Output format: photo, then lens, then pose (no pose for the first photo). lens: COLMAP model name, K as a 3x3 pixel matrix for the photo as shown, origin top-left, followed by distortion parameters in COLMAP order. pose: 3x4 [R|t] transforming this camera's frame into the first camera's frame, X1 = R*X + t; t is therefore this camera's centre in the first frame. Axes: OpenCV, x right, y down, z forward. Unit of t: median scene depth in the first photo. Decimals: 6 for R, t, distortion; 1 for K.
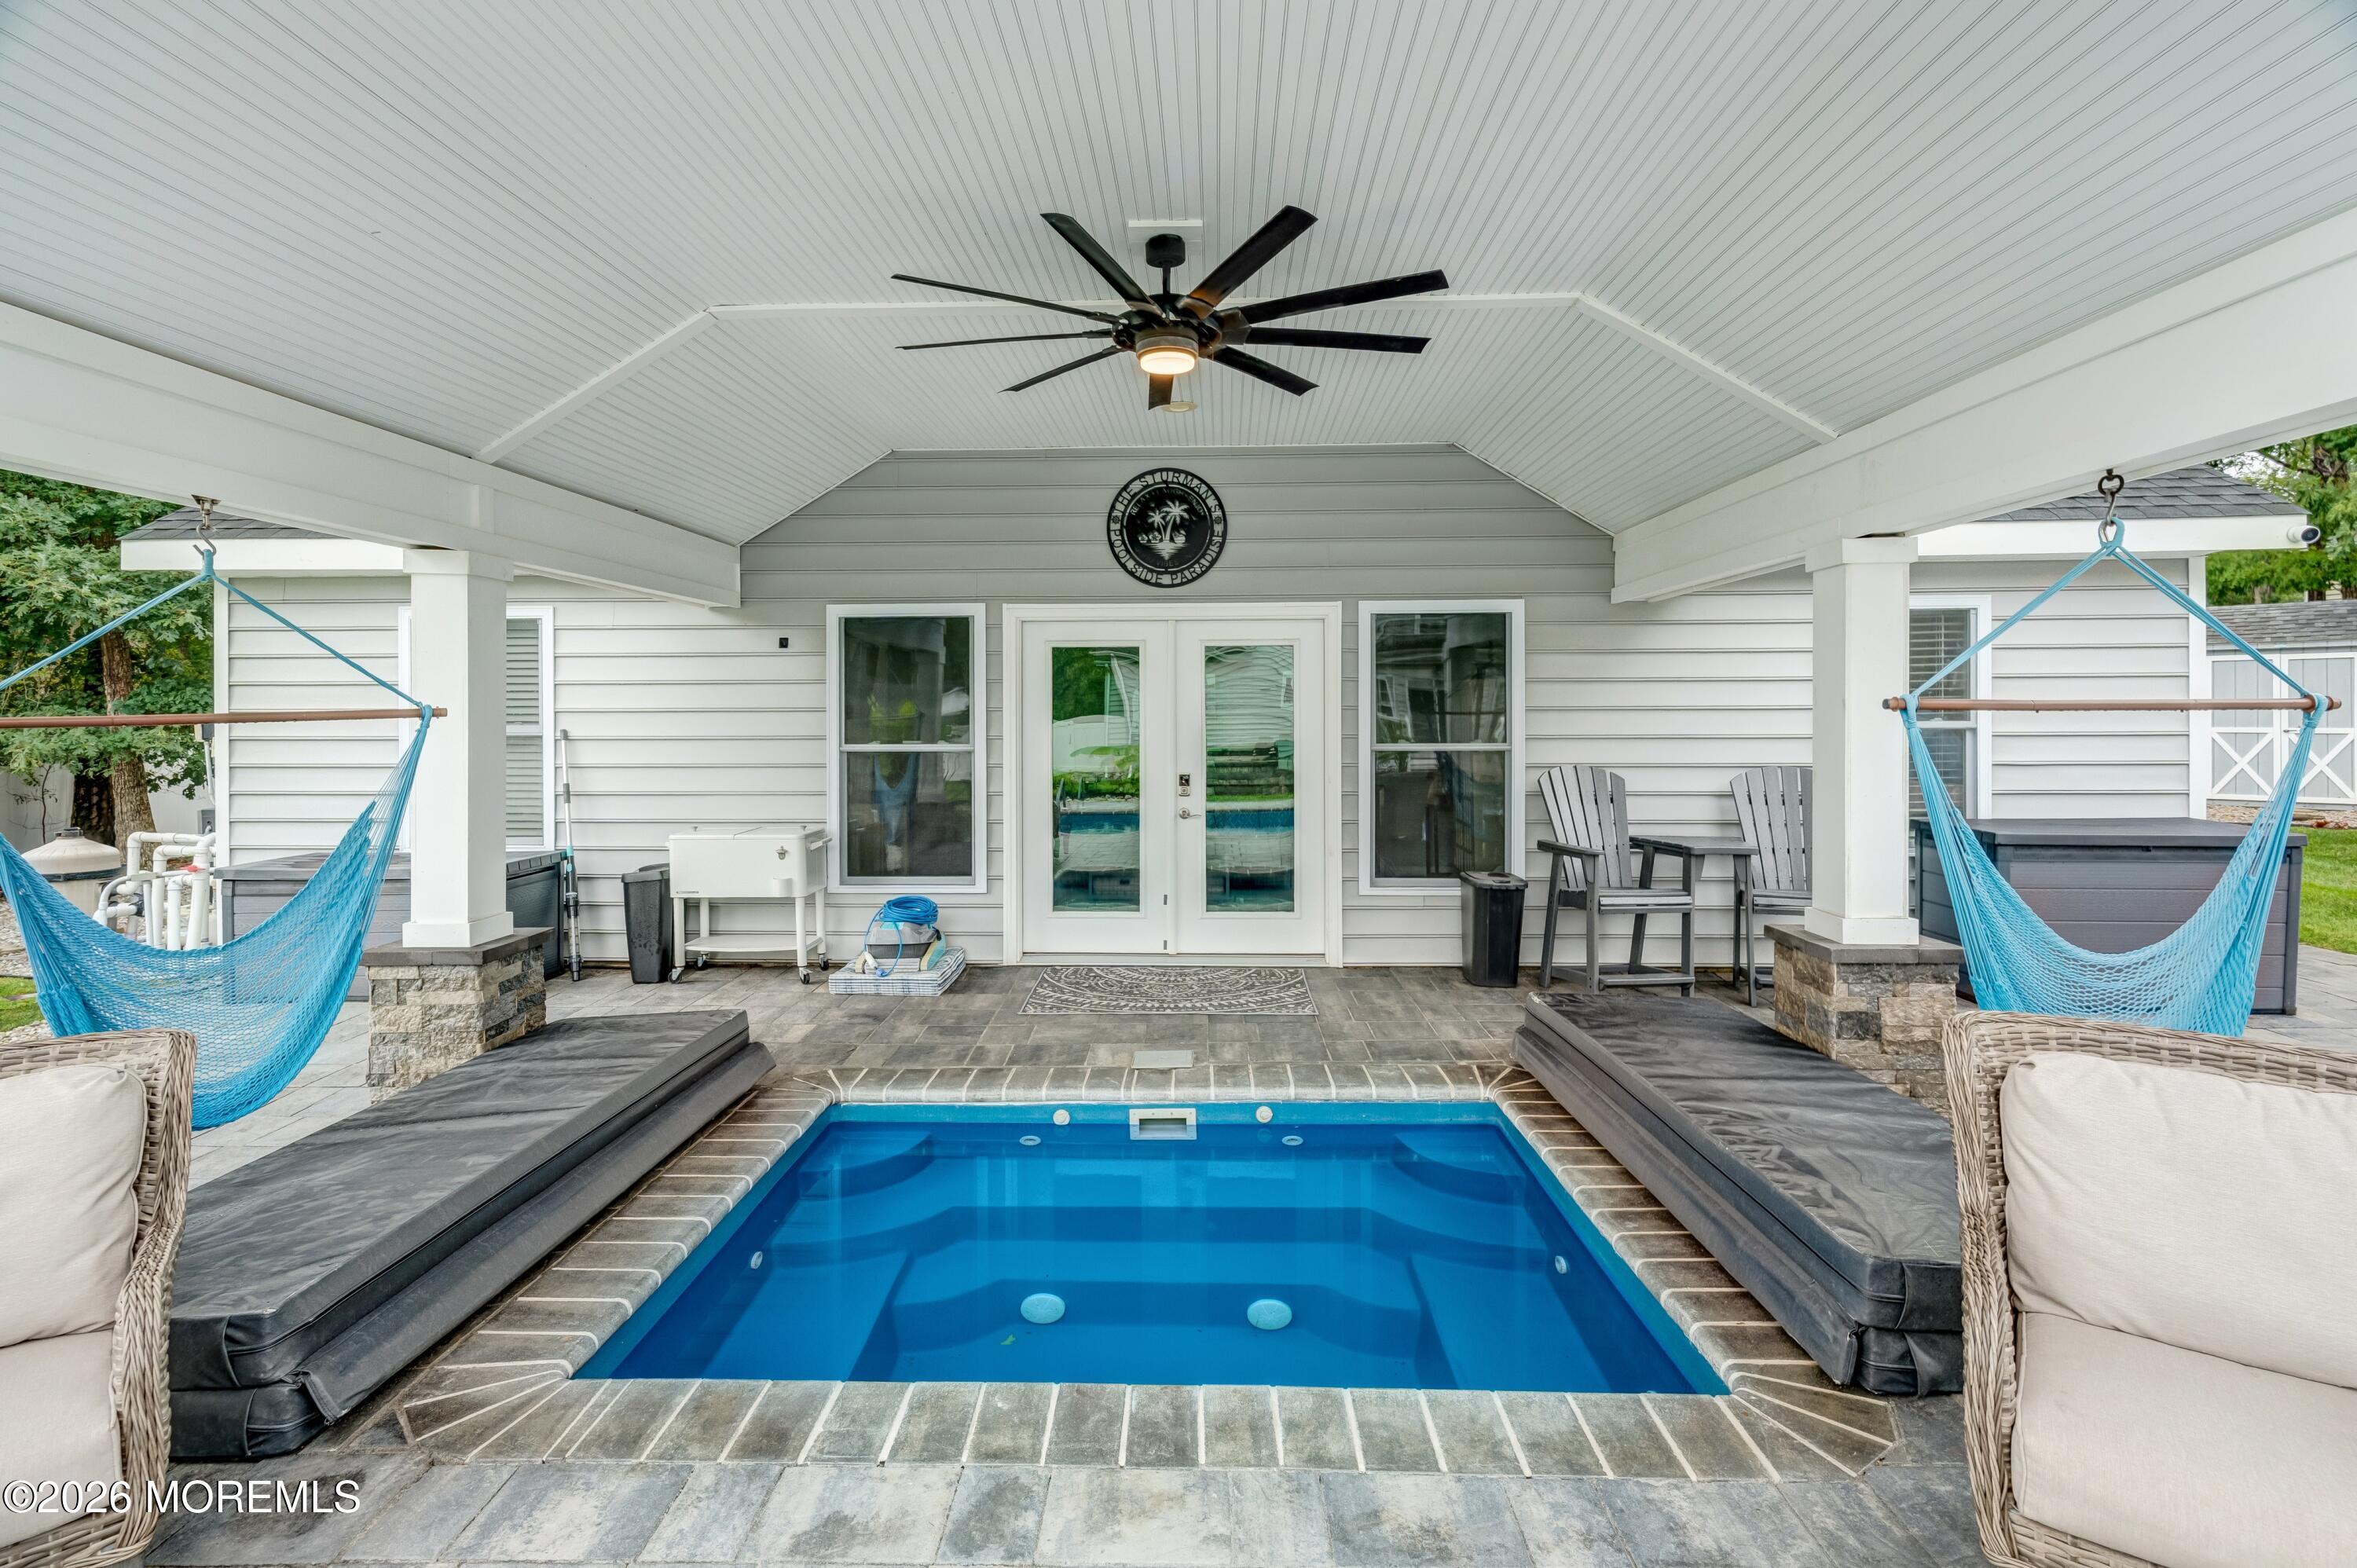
lens RADIAL K [[1123.5, 0, 1191.2], [0, 1123.5, 714.7], [0, 0, 1]] dist [0.002256, 0.000549]
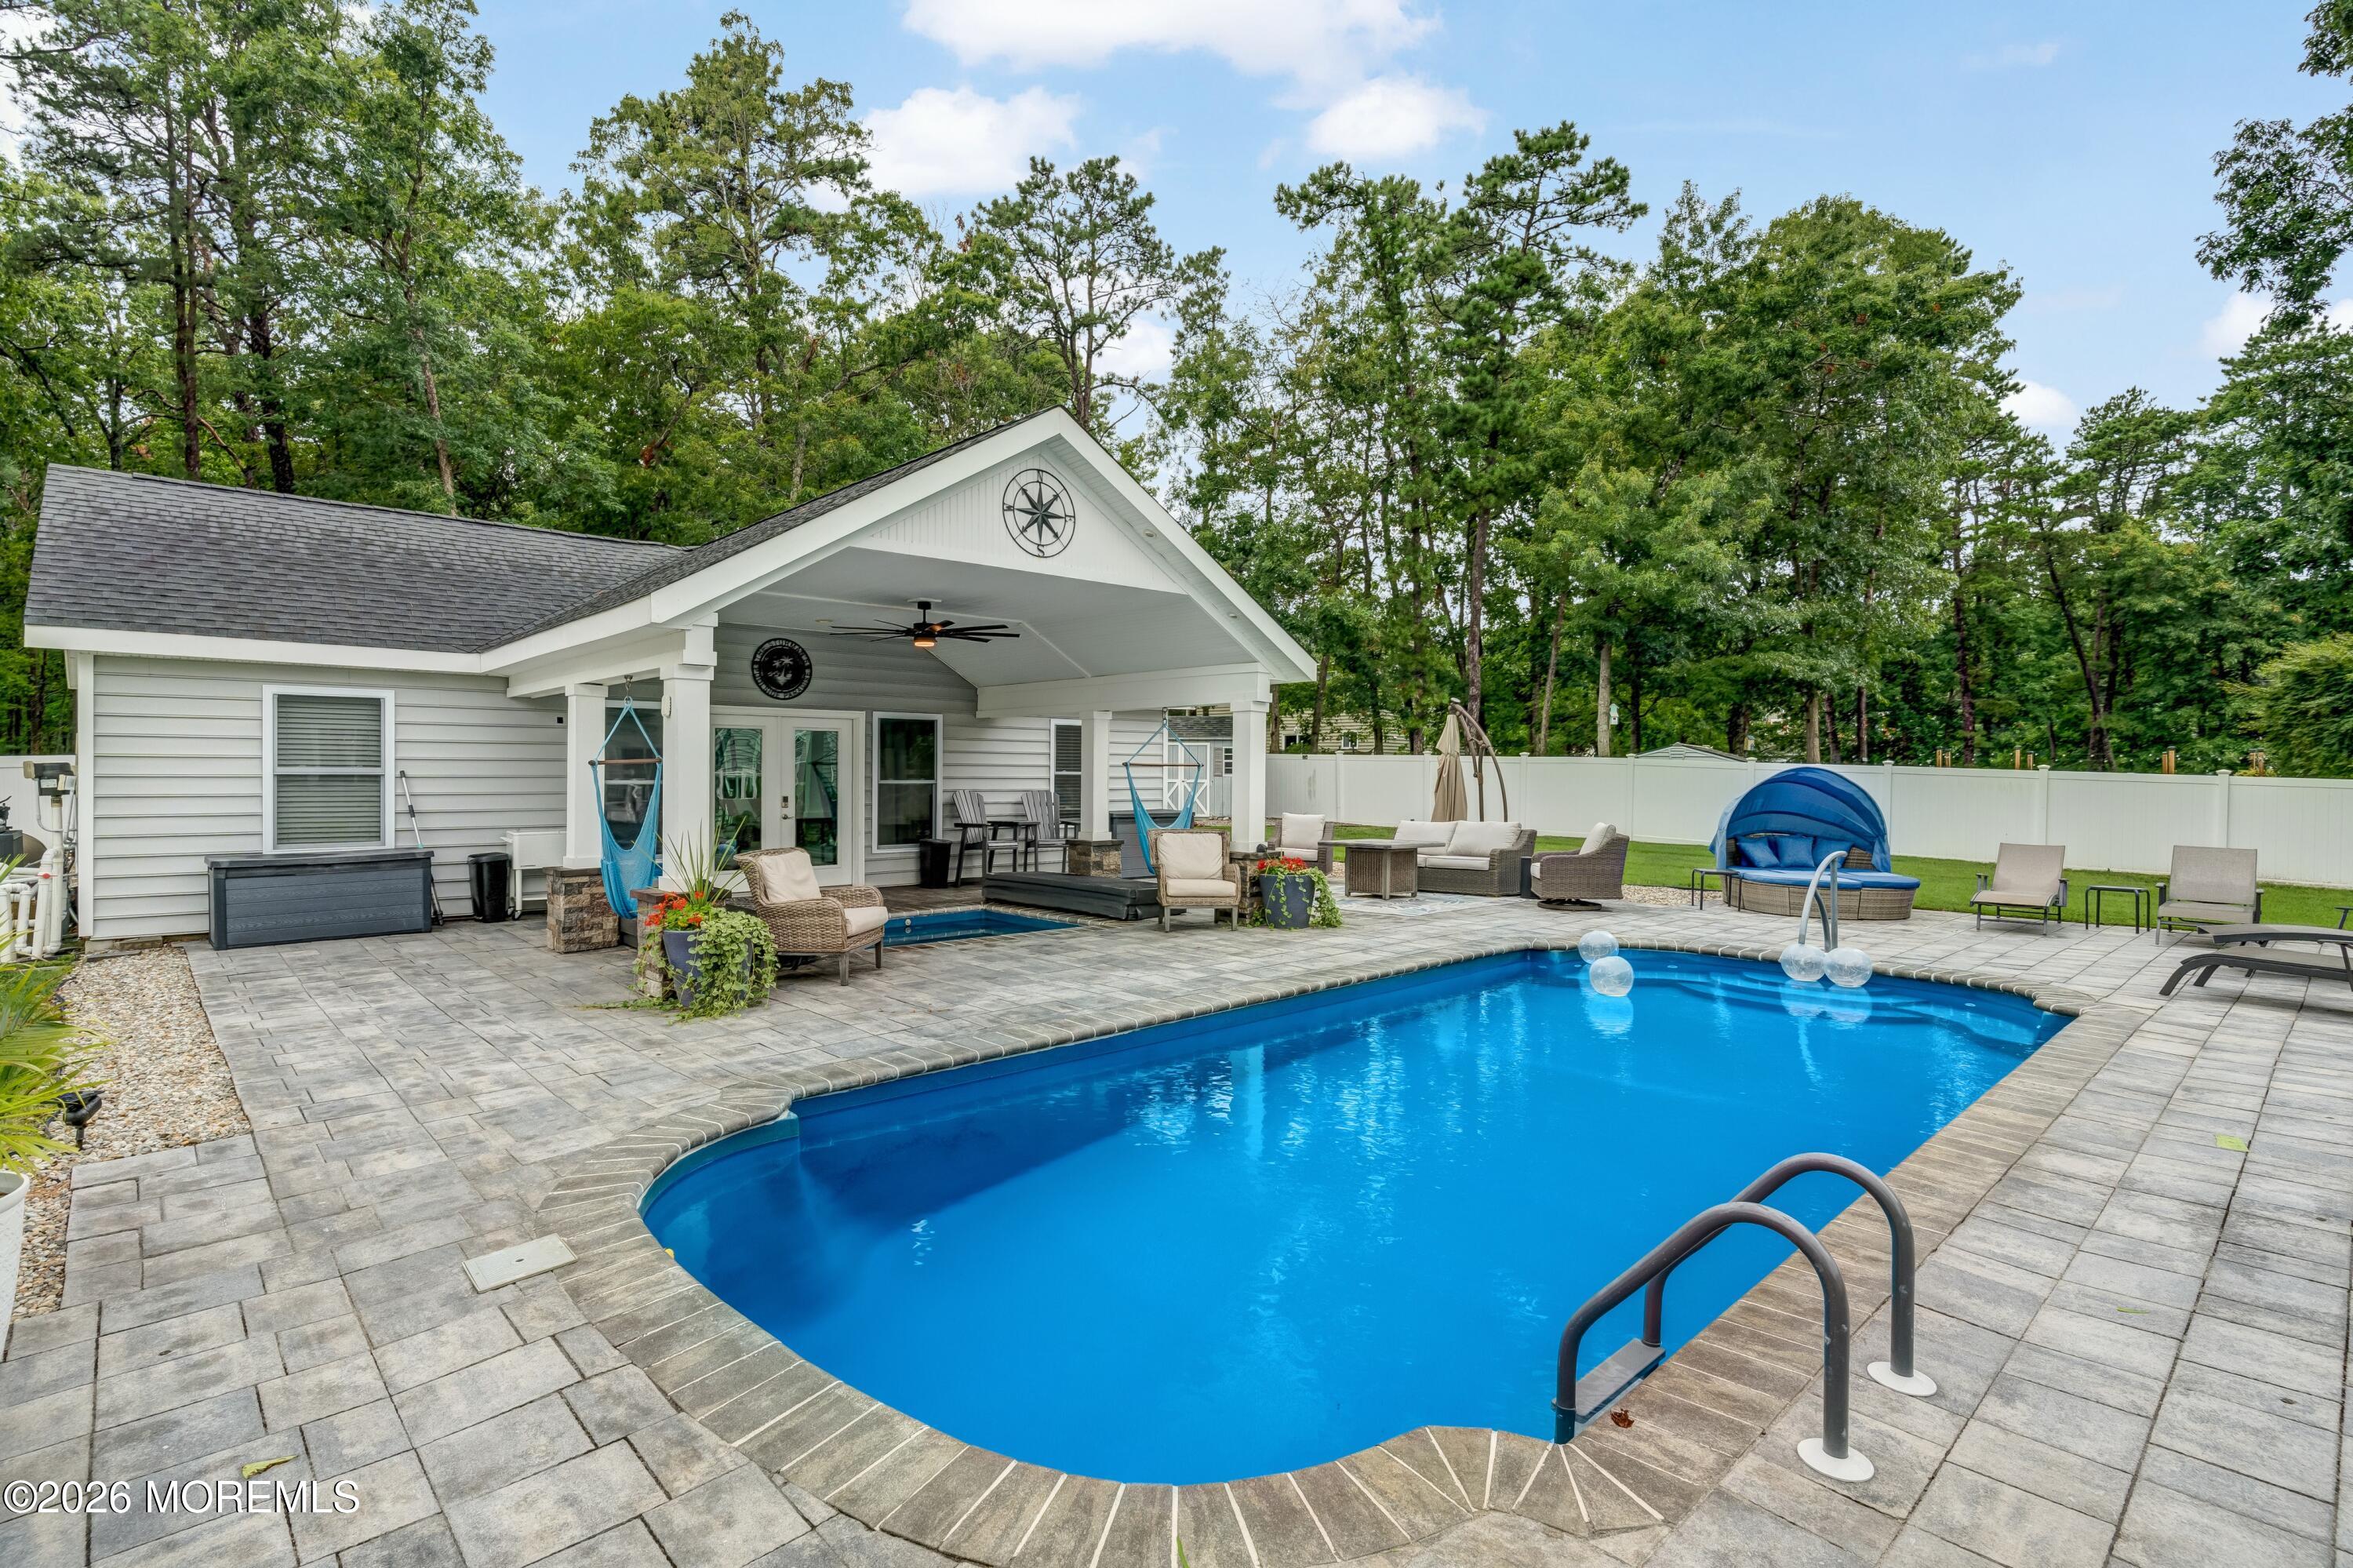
lens RADIAL K [[1132.2, 0, 1166.2], [0, 1132.2, 779.5], [0, 0, 1]] dist [0.000719, 0.000388]
pose [[0.720014, 0.002559, 0.693955, -0.909082], [-0.005729, 0.999981, 0.002257, 0.016265], [-0.693936, -0.005601, 0.720015, -0.877505]]
